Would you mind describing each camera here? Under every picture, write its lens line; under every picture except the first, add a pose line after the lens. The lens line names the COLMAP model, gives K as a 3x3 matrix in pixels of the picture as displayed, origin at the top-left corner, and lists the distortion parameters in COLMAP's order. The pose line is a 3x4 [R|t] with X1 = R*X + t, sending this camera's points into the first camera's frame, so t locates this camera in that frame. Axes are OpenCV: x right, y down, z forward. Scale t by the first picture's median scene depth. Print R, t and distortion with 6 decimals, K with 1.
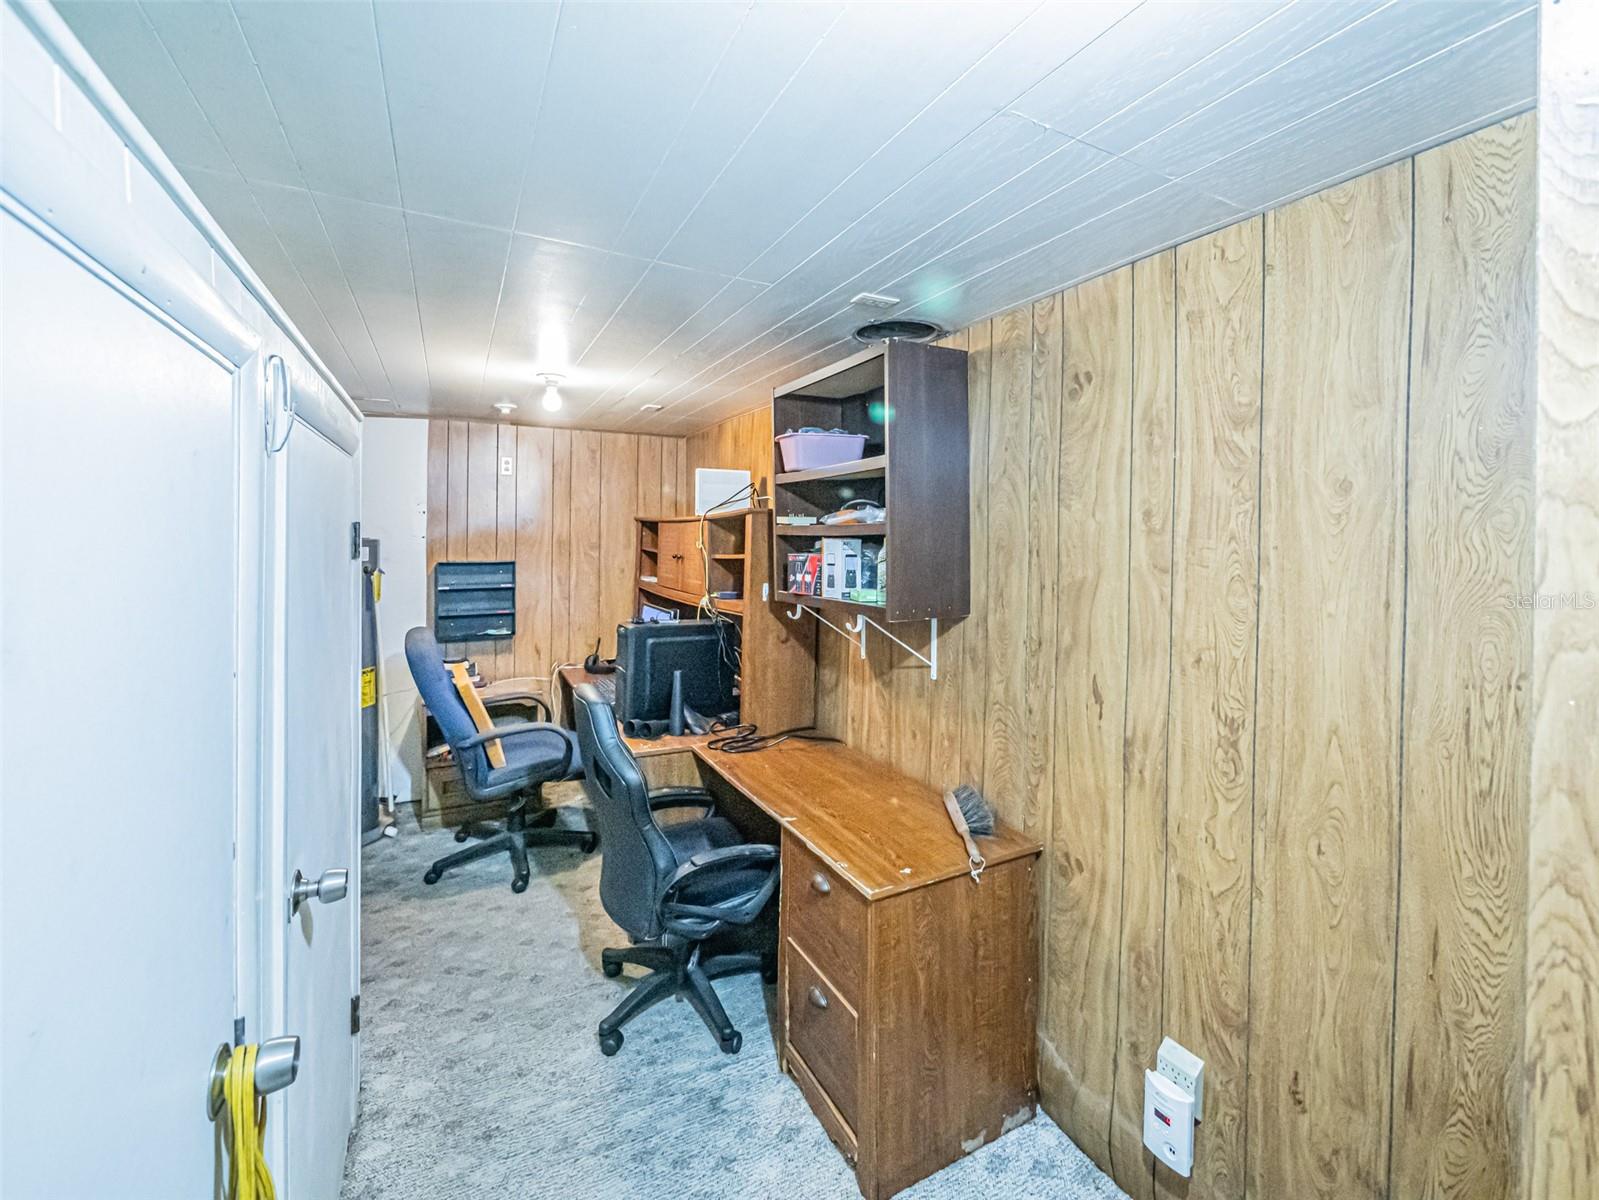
lens RADIAL K [[680.4, 0, 815.5], [0, 680.4, 544.6], [0, 0, 1]] dist [-0.003433, -0.000172]
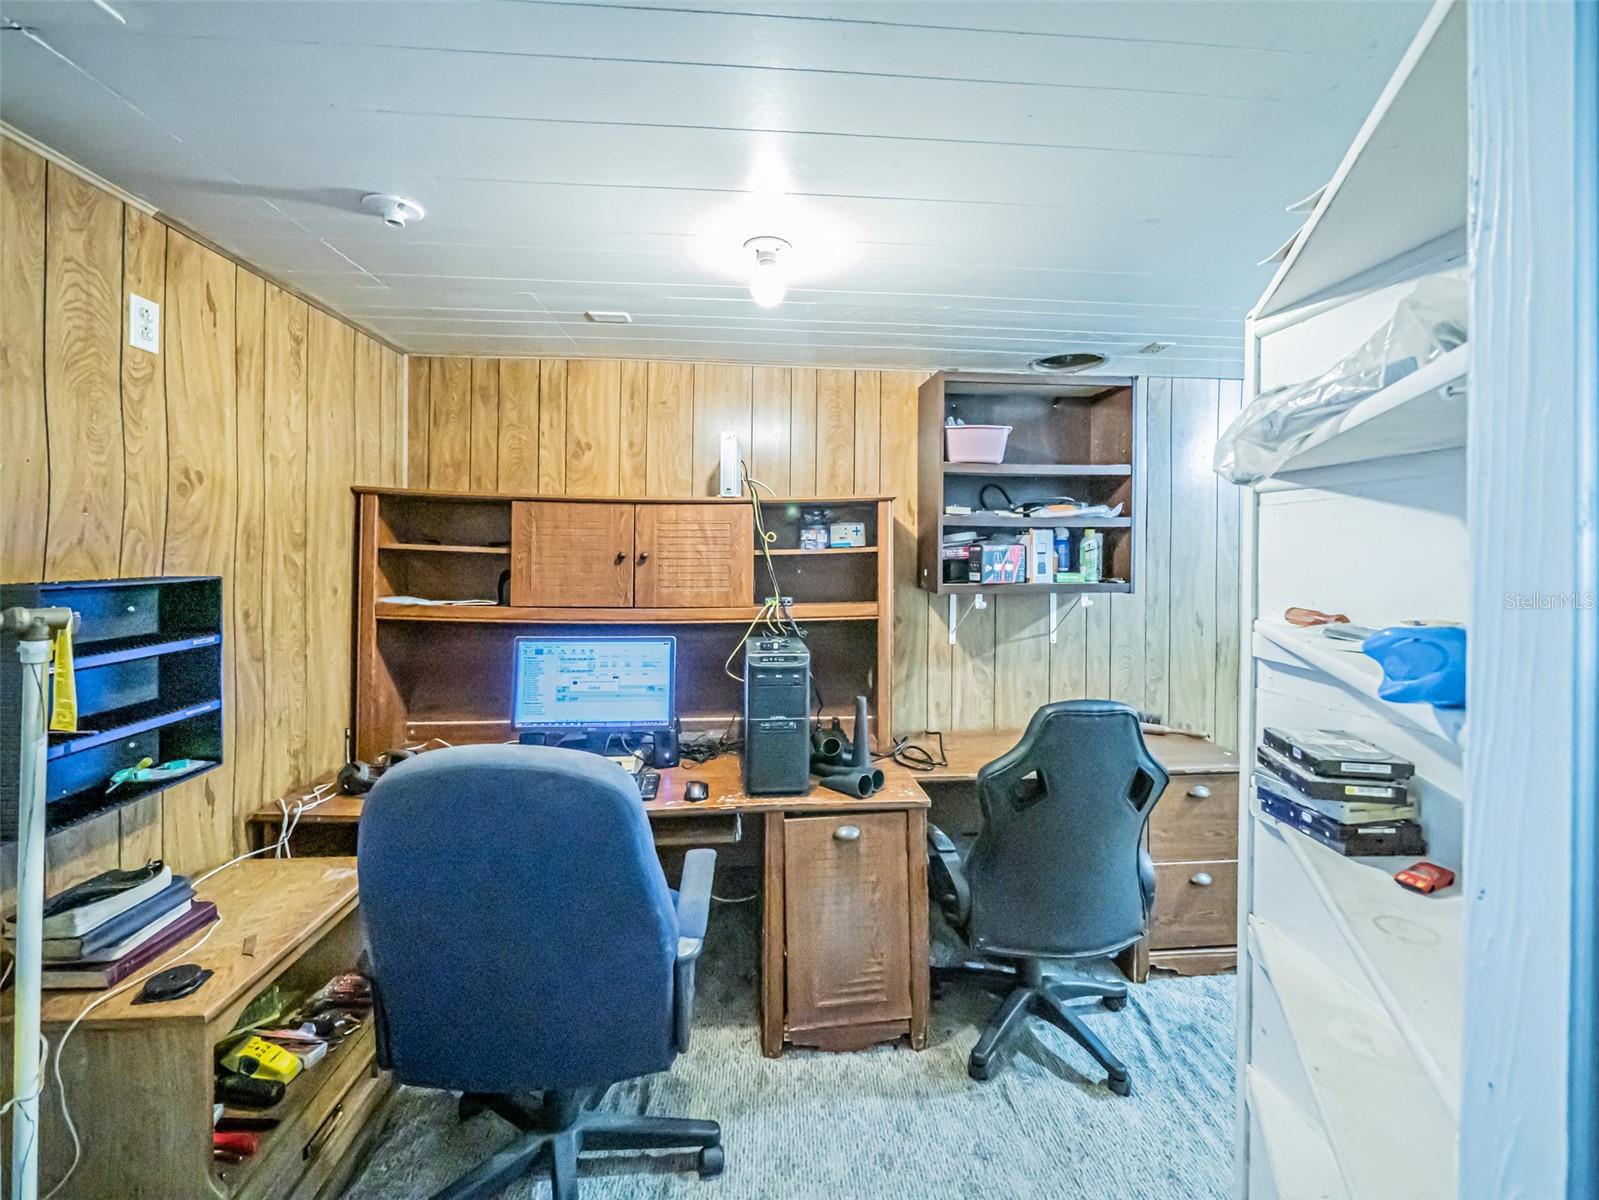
lens RADIAL K [[680.4, 0, 815.5], [0, 680.4, 544.6], [0, 0, 1]] dist [-0.003433, -0.000172]
pose [[0.390552, -0.000668, 0.920580, -1.080610], [0.007627, 0.999968, -0.002511, 0.014635], [-0.920549, 0.008002, 0.390545, 0.851314]]
